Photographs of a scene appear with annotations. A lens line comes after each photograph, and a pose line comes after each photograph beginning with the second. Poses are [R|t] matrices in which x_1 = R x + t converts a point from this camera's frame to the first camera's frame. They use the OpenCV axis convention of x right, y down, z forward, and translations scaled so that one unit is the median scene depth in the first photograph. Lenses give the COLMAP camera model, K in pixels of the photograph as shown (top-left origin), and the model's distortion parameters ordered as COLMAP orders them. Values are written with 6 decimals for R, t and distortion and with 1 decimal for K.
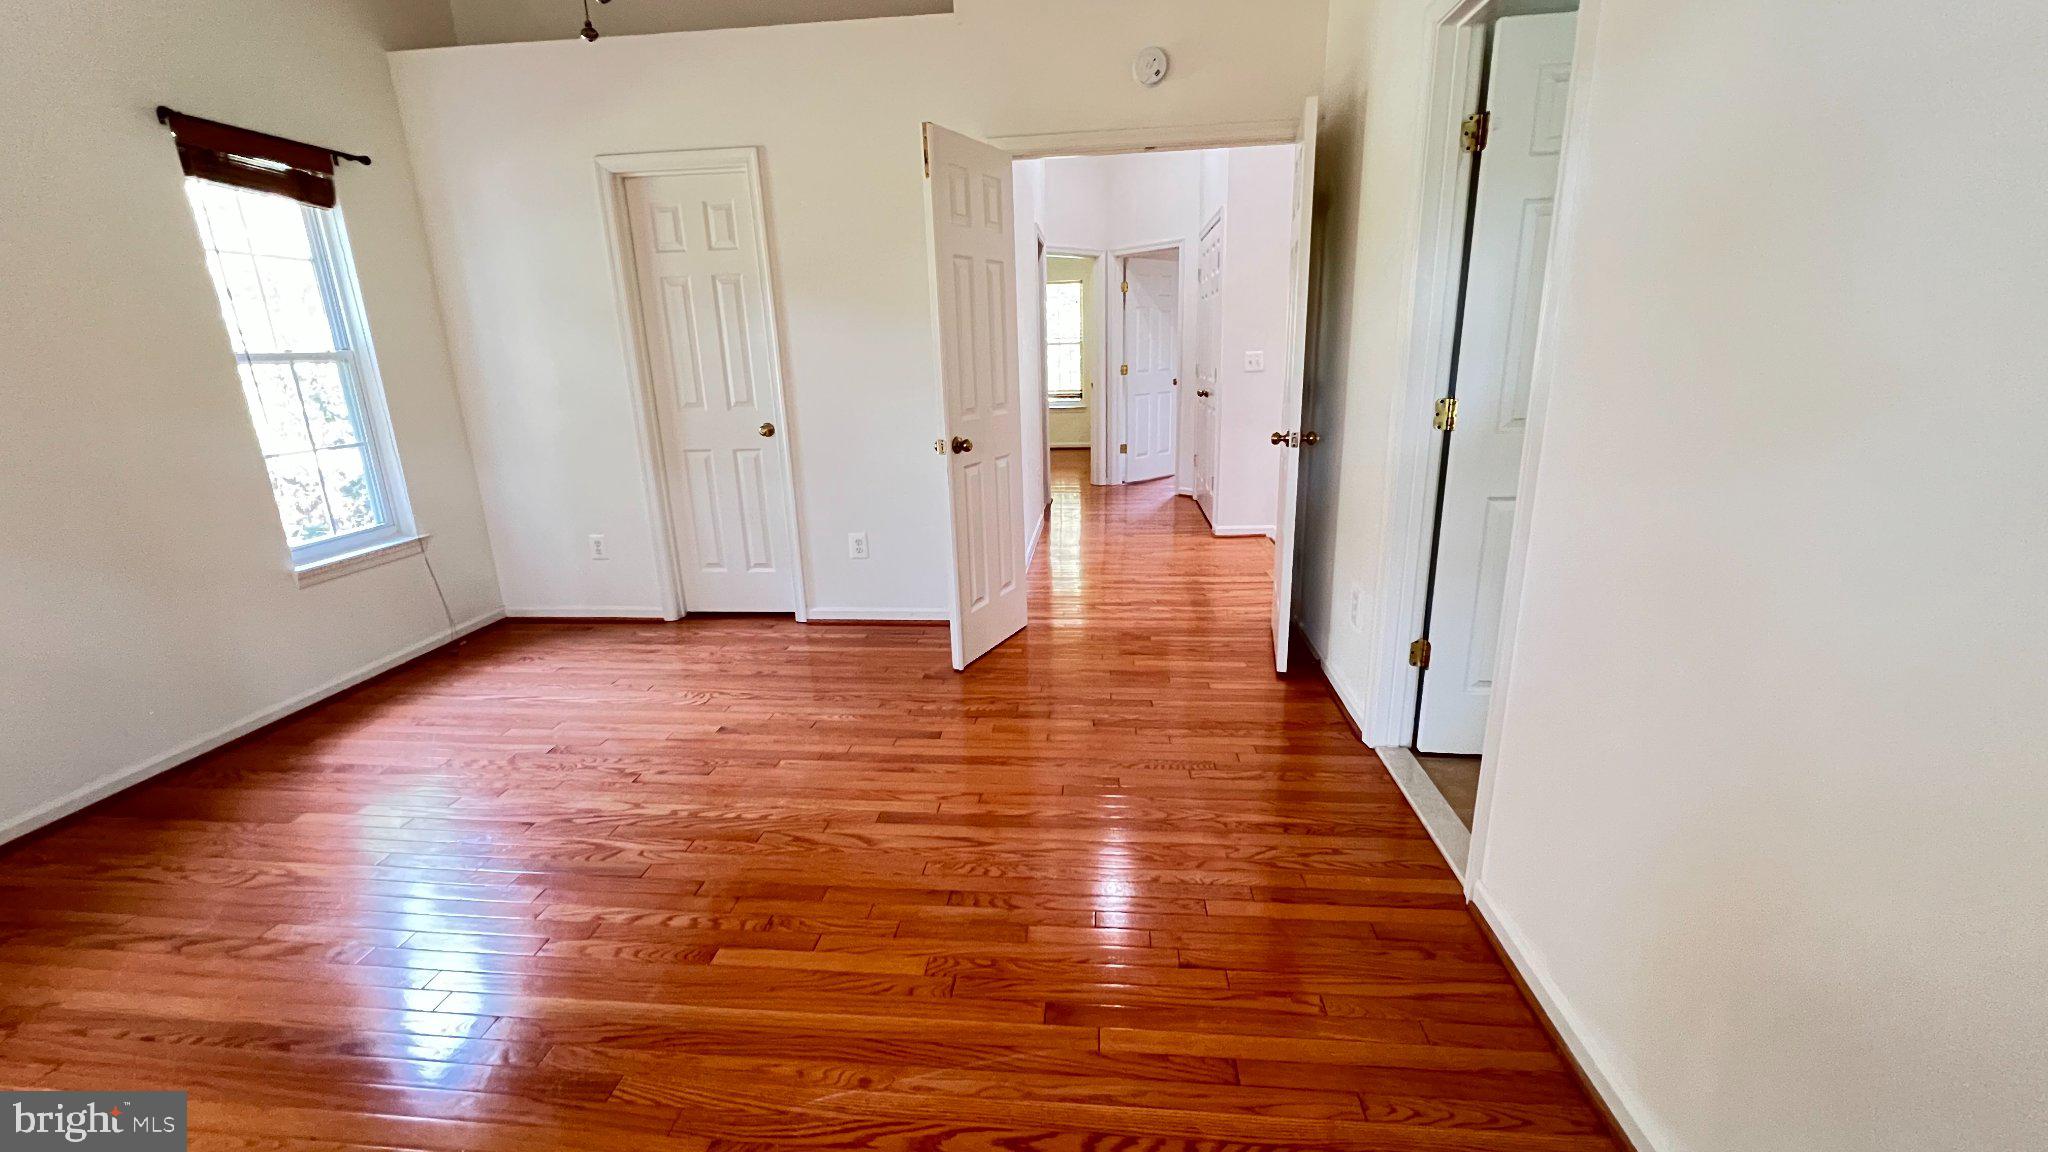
lens RADIAL K [[816.2, 0, 1029.4], [0, 816.2, 577.1], [0, 0, 1]] dist [-0.006365, -0.000229]
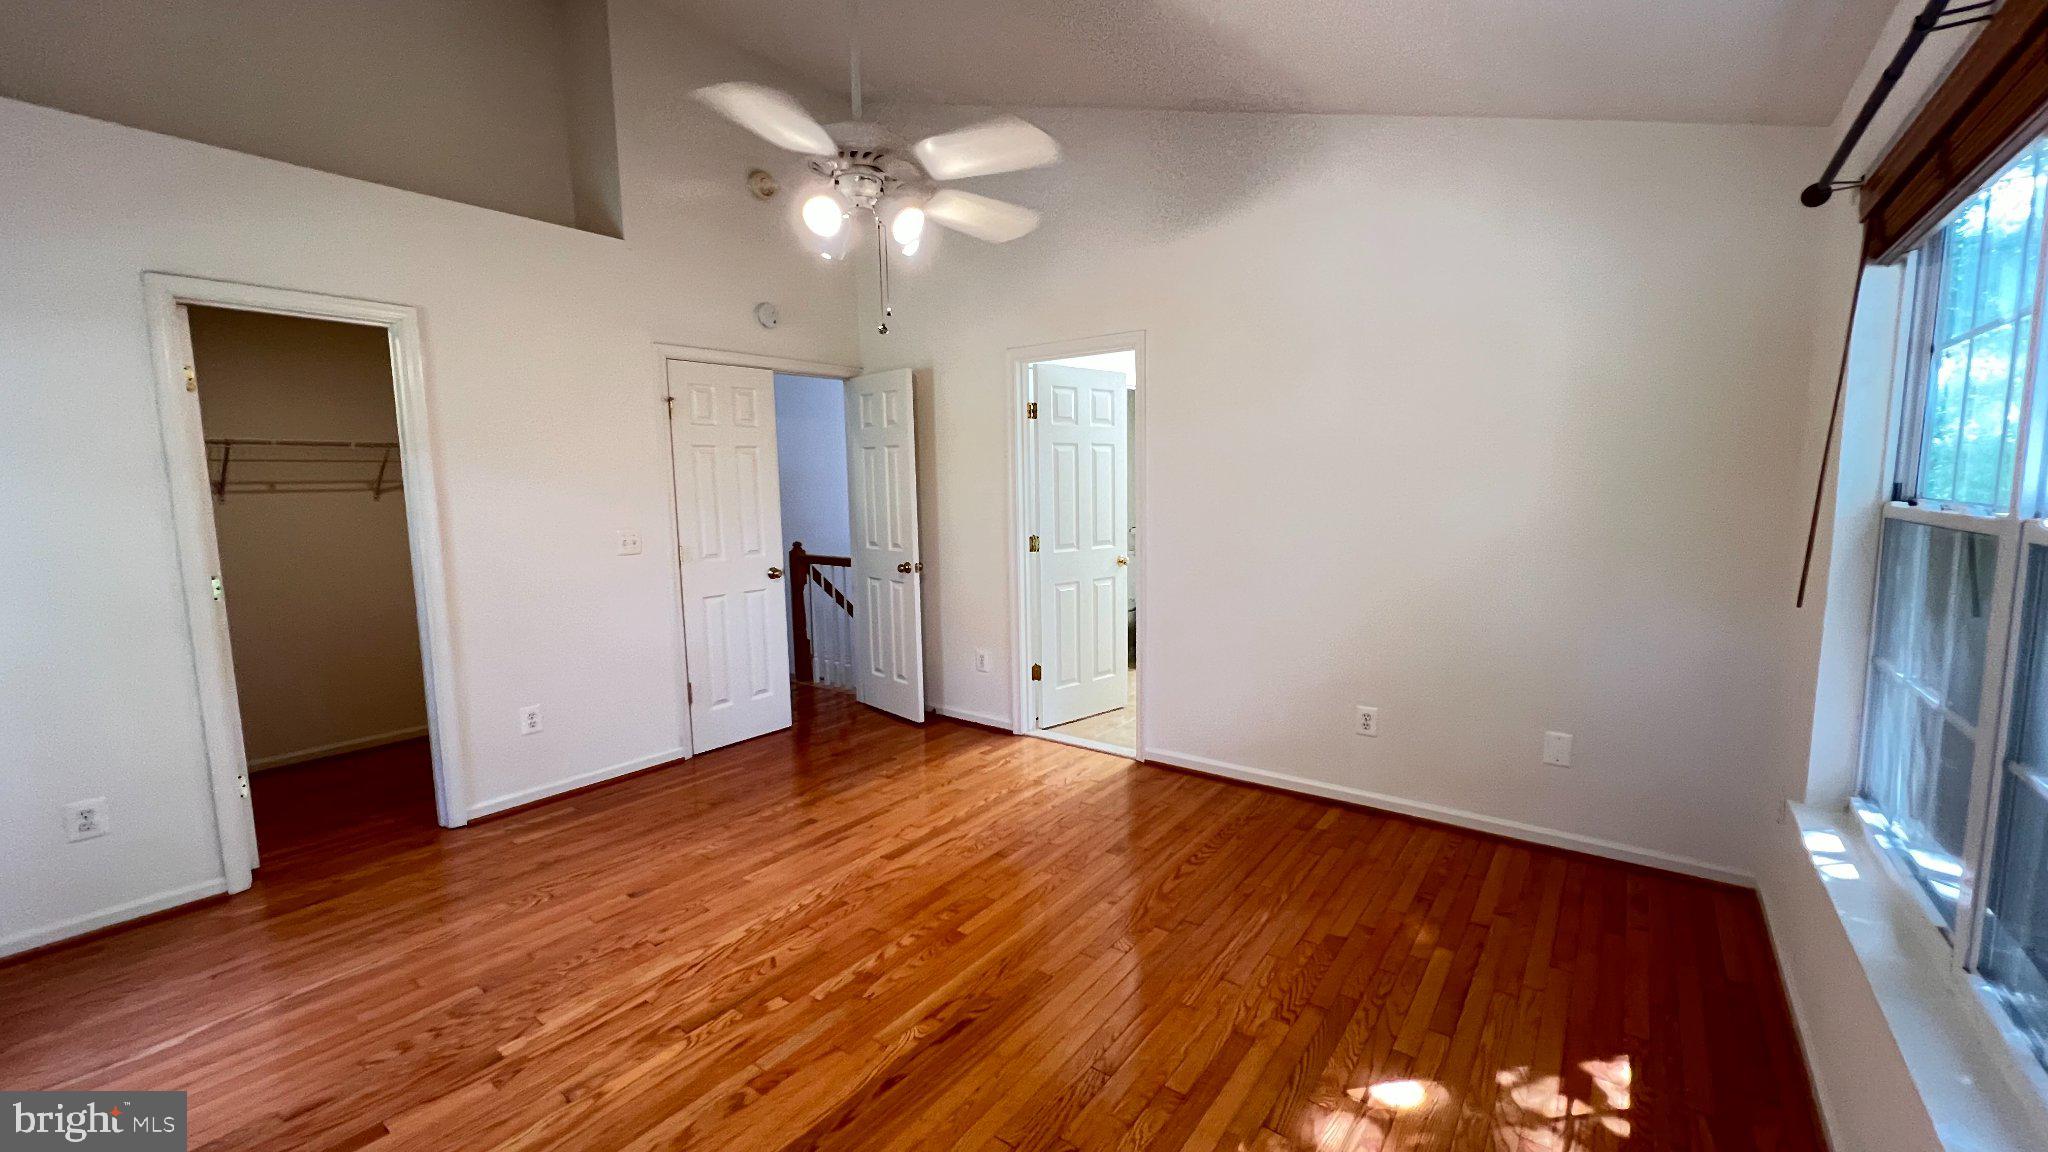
lens RADIAL K [[816.2, 0, 1024.7], [0, 816.2, 572.9], [0, 0, 1]] dist [-0.006365, -0.000229]
pose [[0.518559, -0.075166, 0.851732, -0.987056], [0.234833, 0.970343, -0.057340, -0.022188], [-0.822162, 0.229749, 0.520831, 0.018443]]
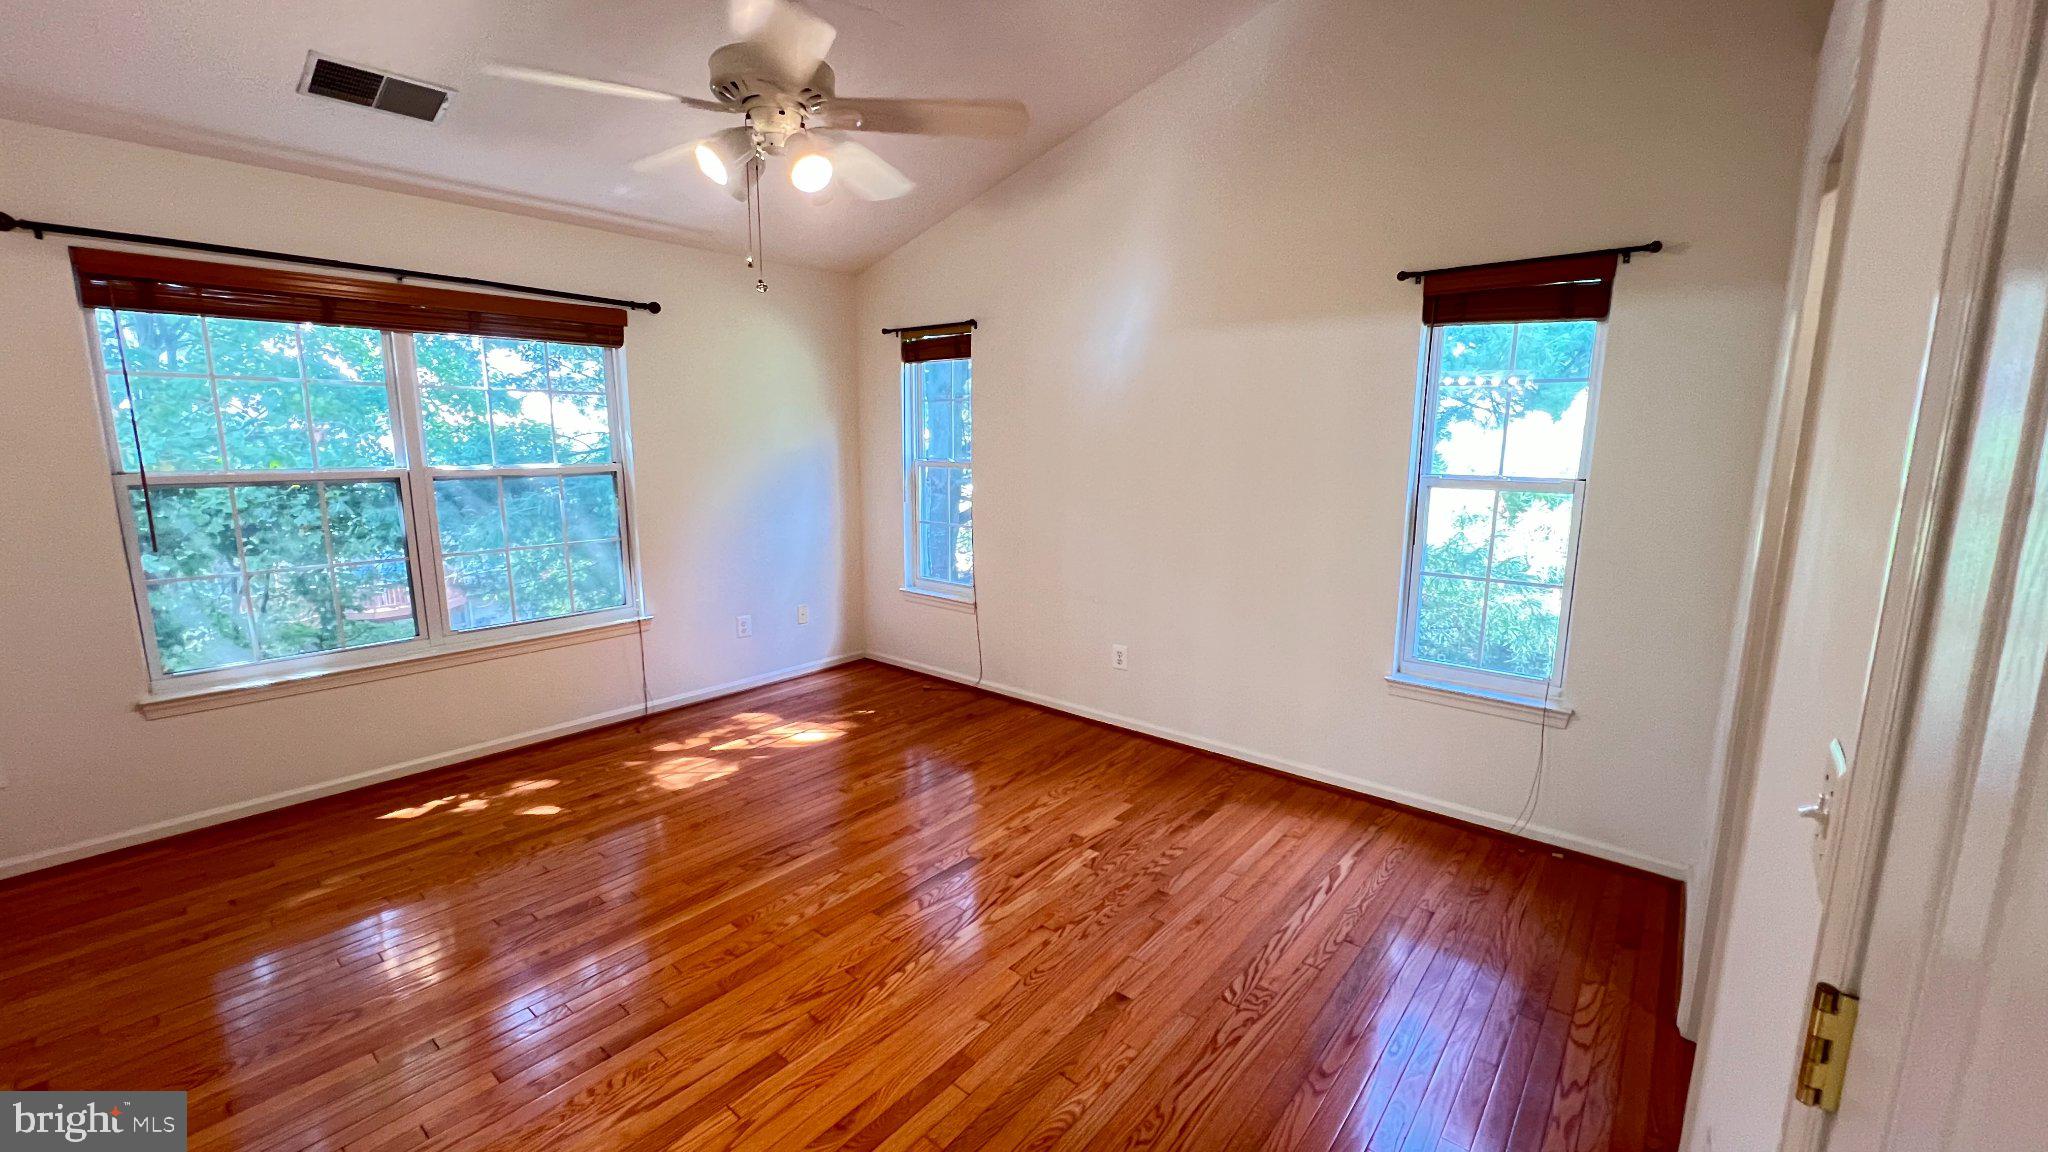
lens RADIAL K [[816.2, 0, 1020.5], [0, 816.2, 581.9], [0, 0, 1]] dist [-0.006365, -0.000229]
pose [[-0.565232, 0.167322, -0.807785, 0.233205], [-0.221099, 0.912660, 0.343755, -0.426154], [0.794751, 0.372901, -0.478870, 1.208062]]
